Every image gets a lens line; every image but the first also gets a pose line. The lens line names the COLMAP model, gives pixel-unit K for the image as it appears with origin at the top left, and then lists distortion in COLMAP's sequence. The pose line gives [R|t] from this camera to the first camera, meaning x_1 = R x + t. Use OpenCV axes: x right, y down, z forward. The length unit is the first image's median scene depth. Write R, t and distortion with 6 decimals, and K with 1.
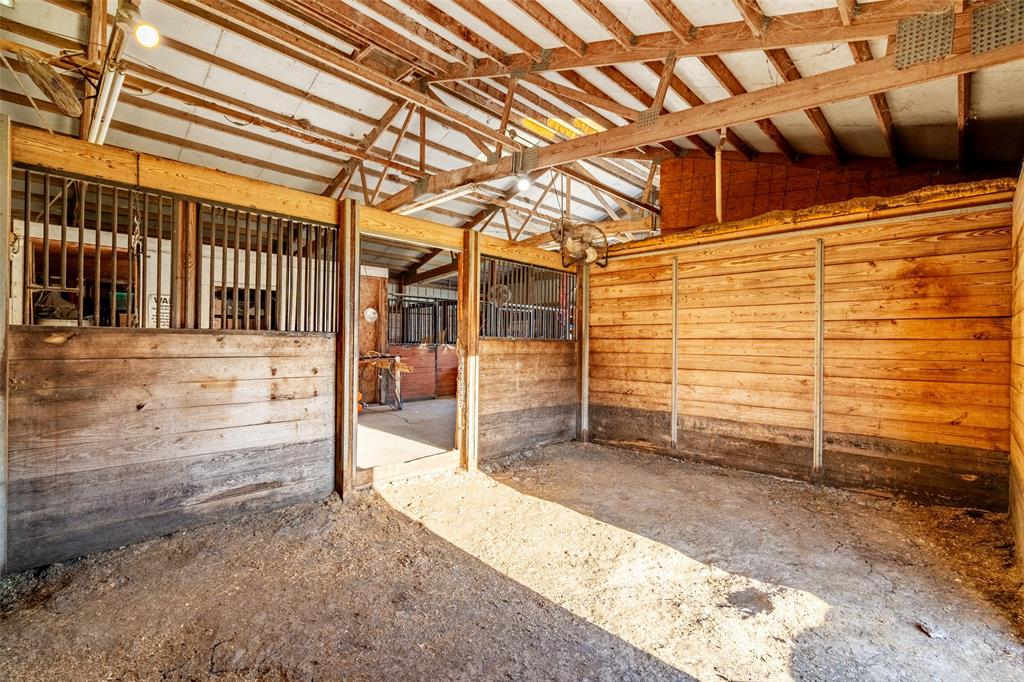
lens RADIAL K [[459.1, 0, 511.1], [0, 459.1, 340.1], [0, 0, 1]] dist [0.001207, 0.000201]
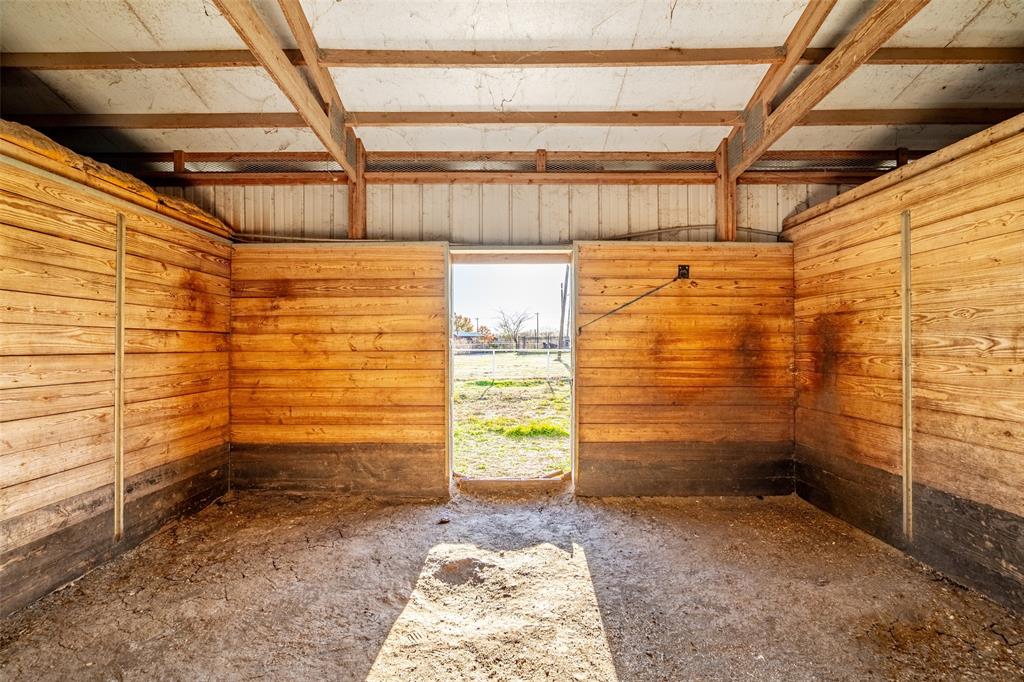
lens RADIAL K [[459.1, 0, 509.8], [0, 459.1, 342.6], [0, 0, 1]] dist [0.001207, 0.000201]
pose [[-0.694962, -0.005533, 0.719025, -0.290493], [-0.010705, 0.999939, -0.002652, -0.025850], [-0.718967, -0.009541, -0.694979, 1.140107]]
